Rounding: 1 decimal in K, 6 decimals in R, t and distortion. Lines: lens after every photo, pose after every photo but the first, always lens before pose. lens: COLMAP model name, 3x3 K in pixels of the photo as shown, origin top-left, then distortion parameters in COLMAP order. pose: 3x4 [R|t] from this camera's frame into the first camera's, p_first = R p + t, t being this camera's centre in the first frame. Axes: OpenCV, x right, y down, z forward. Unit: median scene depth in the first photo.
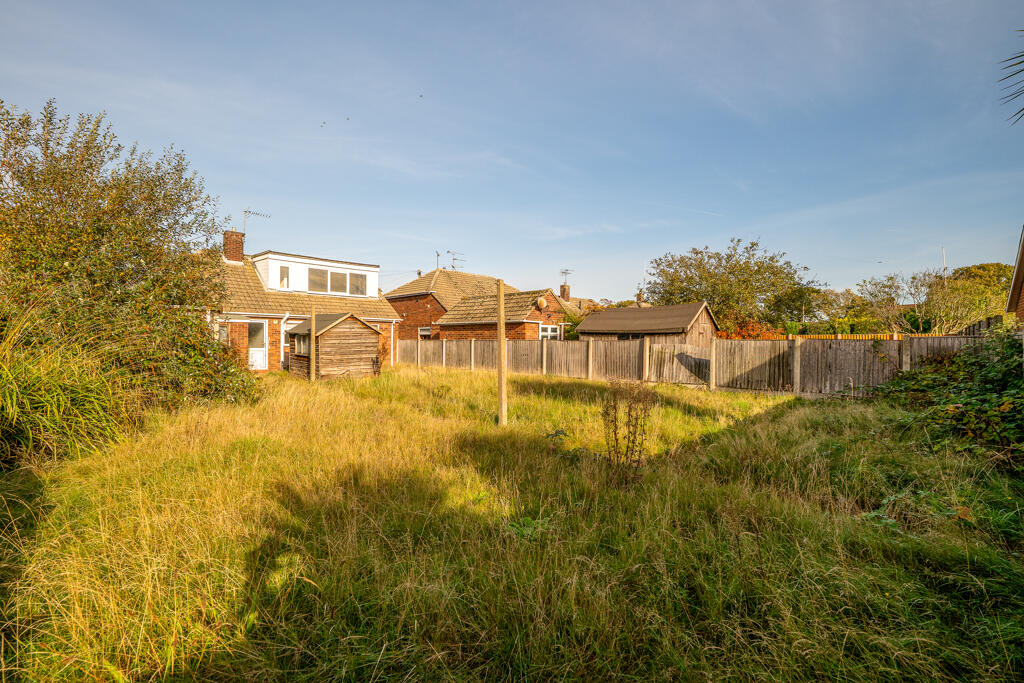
lens RADIAL K [[446.2, 0, 511.8], [0, 446.2, 347.0], [0, 0, 1]] dist [0.000305, 0.000139]
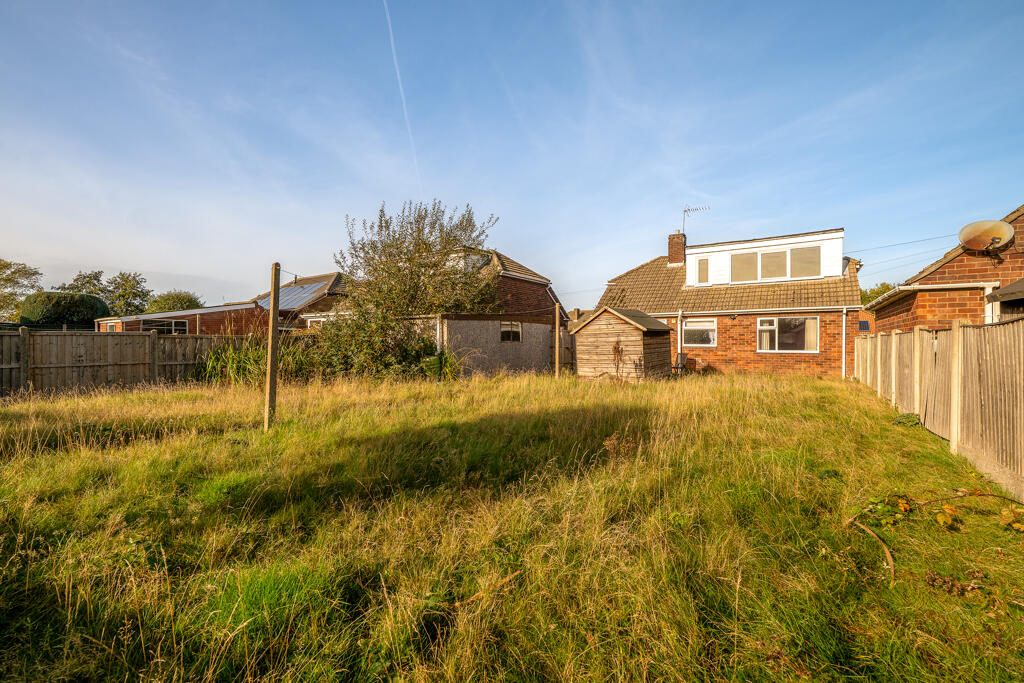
lens RADIAL K [[446.2, 0, 511.8], [0, 446.2, 347.0], [0, 0, 1]] dist [0.000305, 0.000139]
pose [[0.184012, 0.003359, -0.982918, 0.338071], [-0.012114, 0.999926, 0.001149, 0.002084], [0.982849, 0.011695, 0.184039, 0.489856]]
